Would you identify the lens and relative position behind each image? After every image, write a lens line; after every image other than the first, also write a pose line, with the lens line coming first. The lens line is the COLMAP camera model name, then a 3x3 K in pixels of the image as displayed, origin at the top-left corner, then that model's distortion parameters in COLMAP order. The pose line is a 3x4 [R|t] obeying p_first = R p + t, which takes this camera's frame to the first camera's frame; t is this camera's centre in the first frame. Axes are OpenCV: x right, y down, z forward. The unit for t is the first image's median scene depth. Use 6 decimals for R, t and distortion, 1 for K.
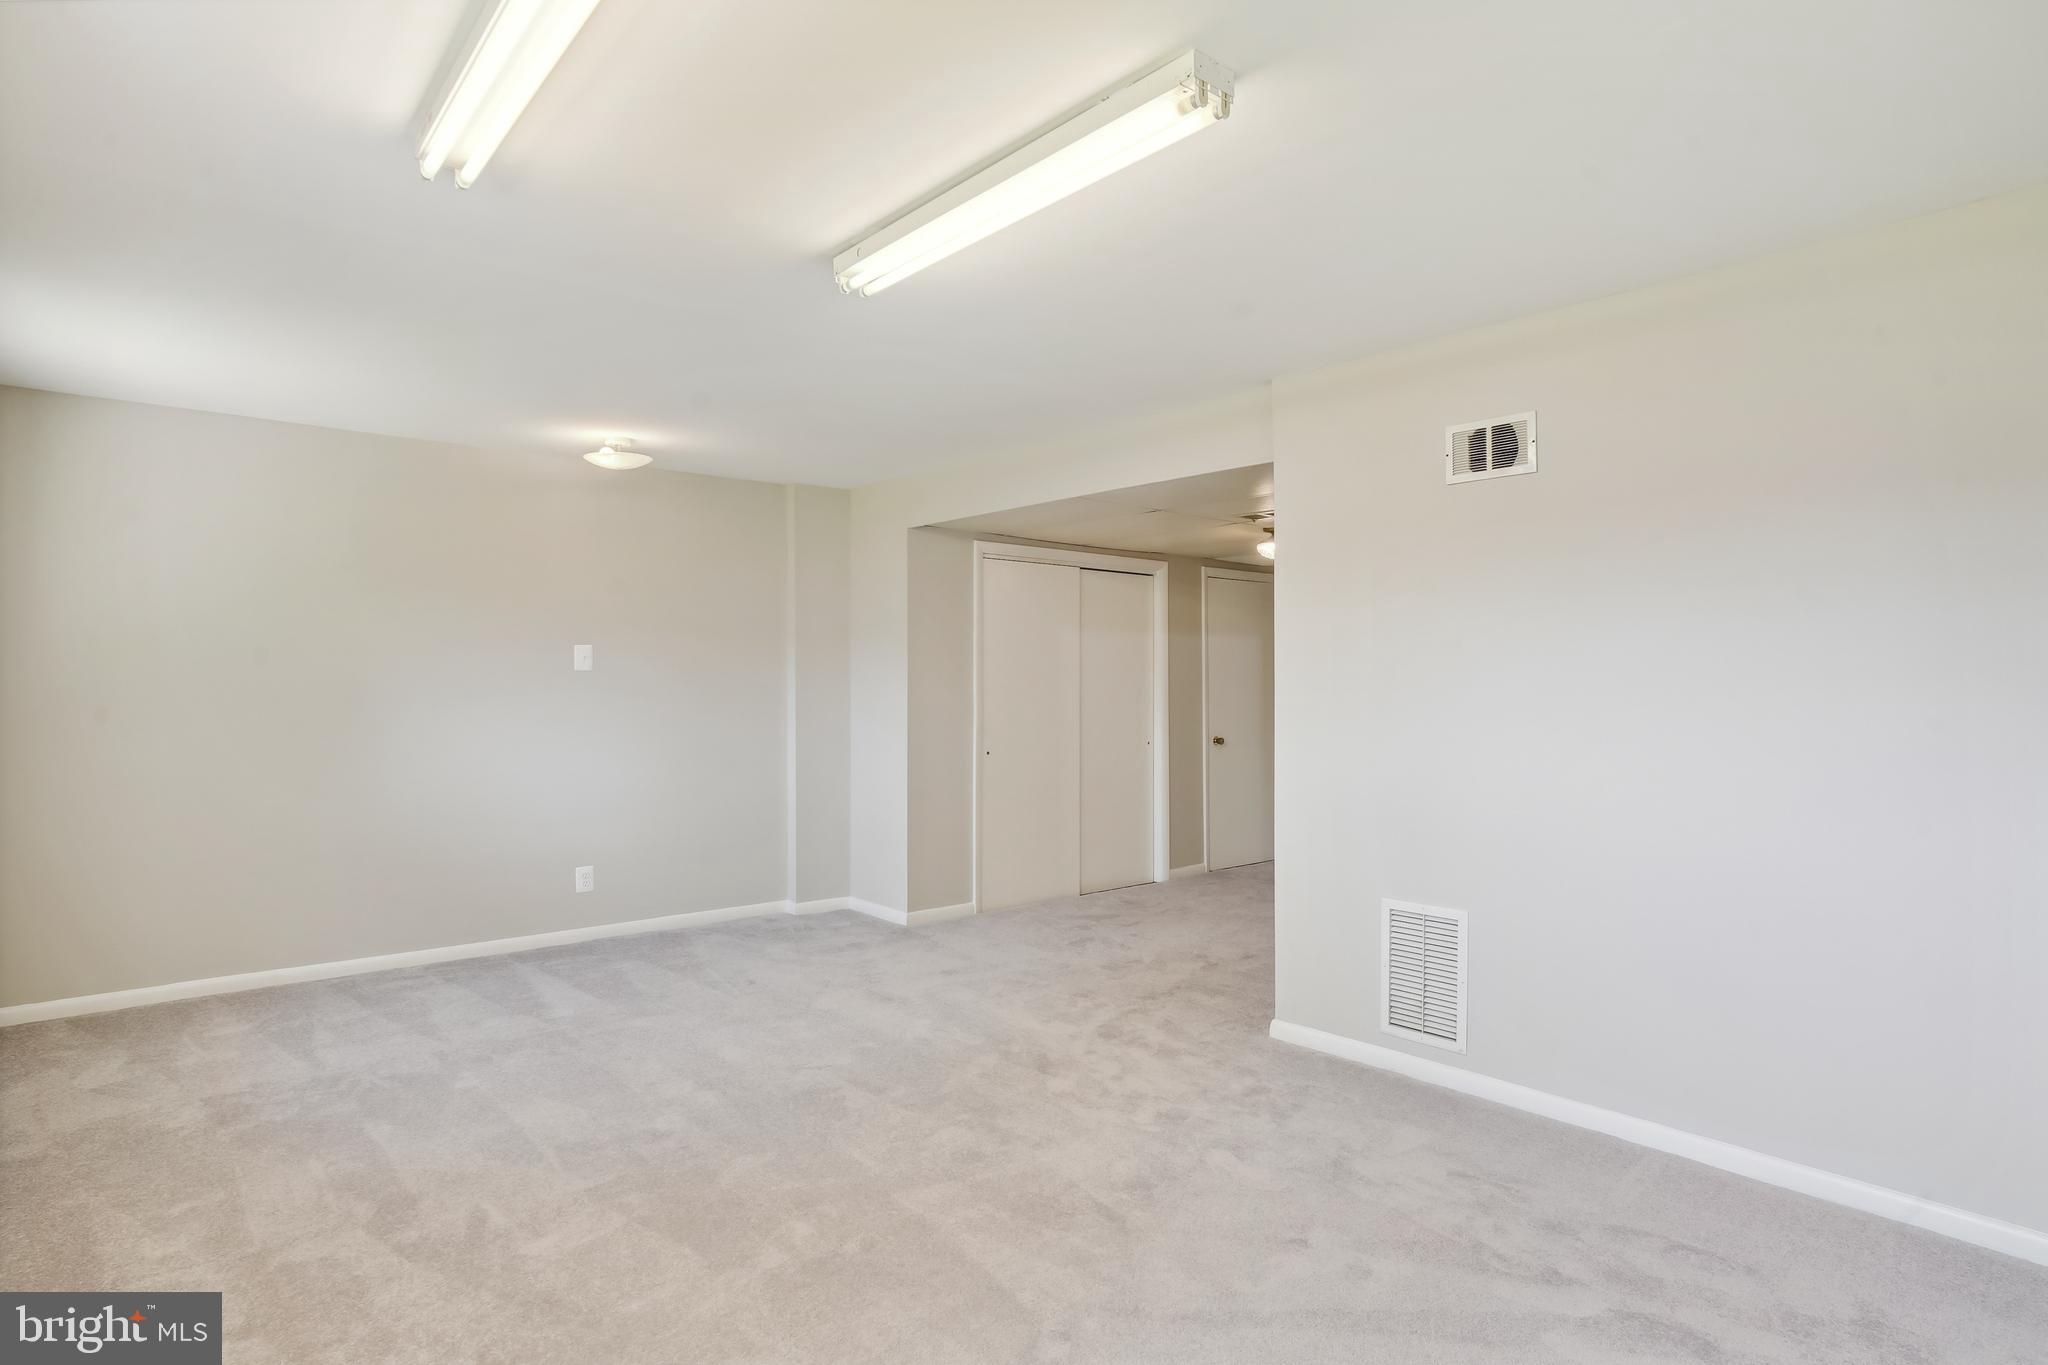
lens RADIAL K [[1113.0, 0, 1016.7], [0, 1113.0, 672.1], [0, 0, 1]] dist [-0.011655, 0.007883]
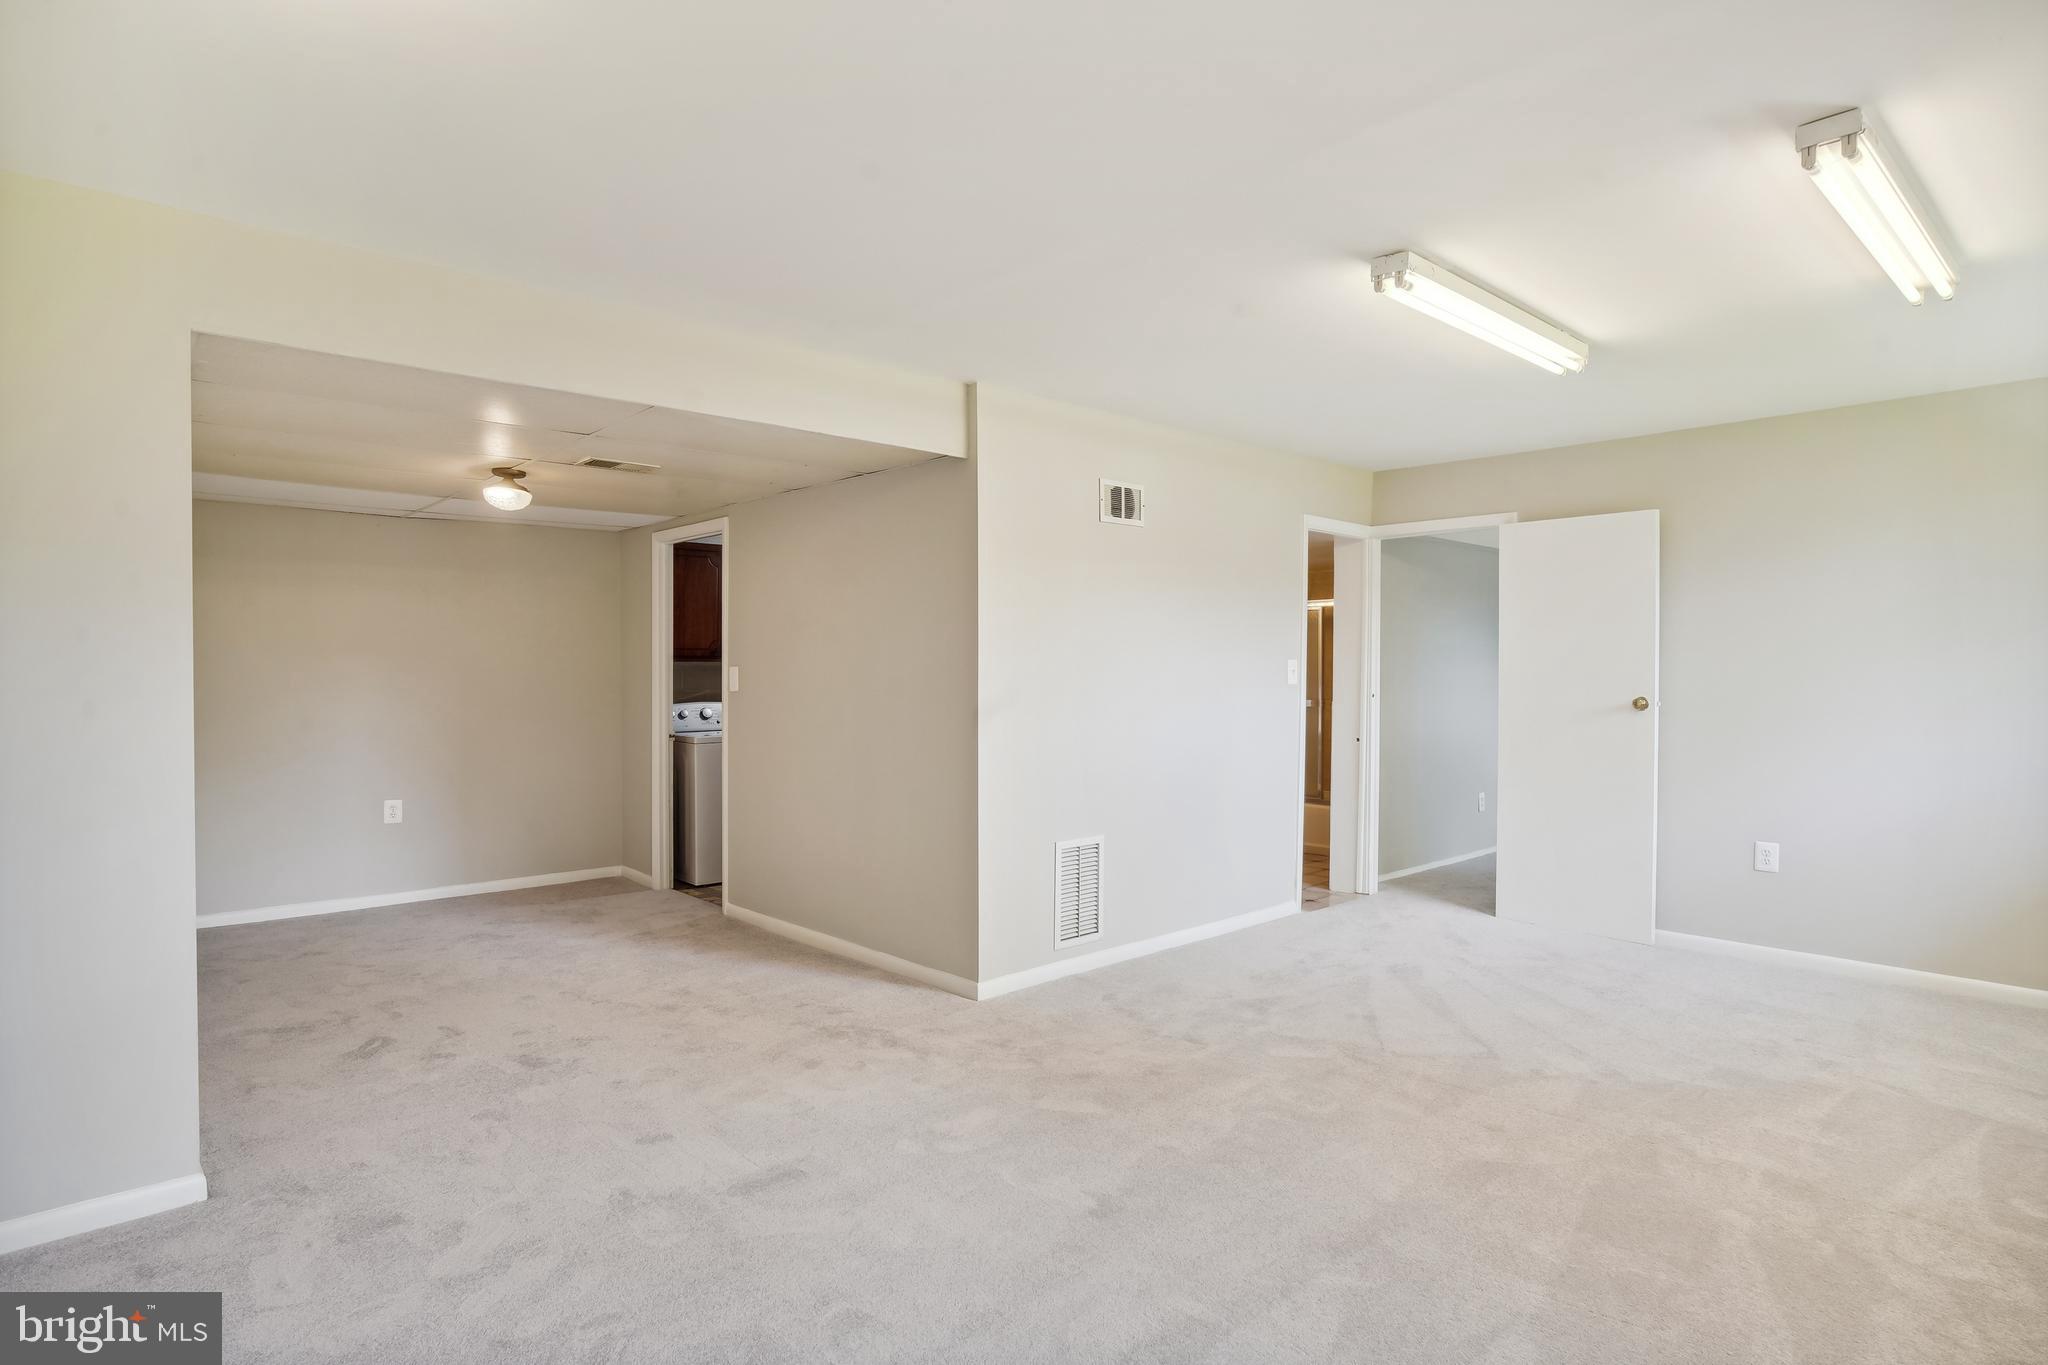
lens RADIAL K [[1113.0, 0, 1030.0], [0, 1113.0, 686.4], [0, 0, 1]] dist [-0.011655, 0.007883]
pose [[-0.046661, -0.014076, 0.998812, -0.935385], [-0.002083, 0.999900, 0.013994, 0.012636], [-0.998909, -0.001428, -0.046686, 1.119831]]
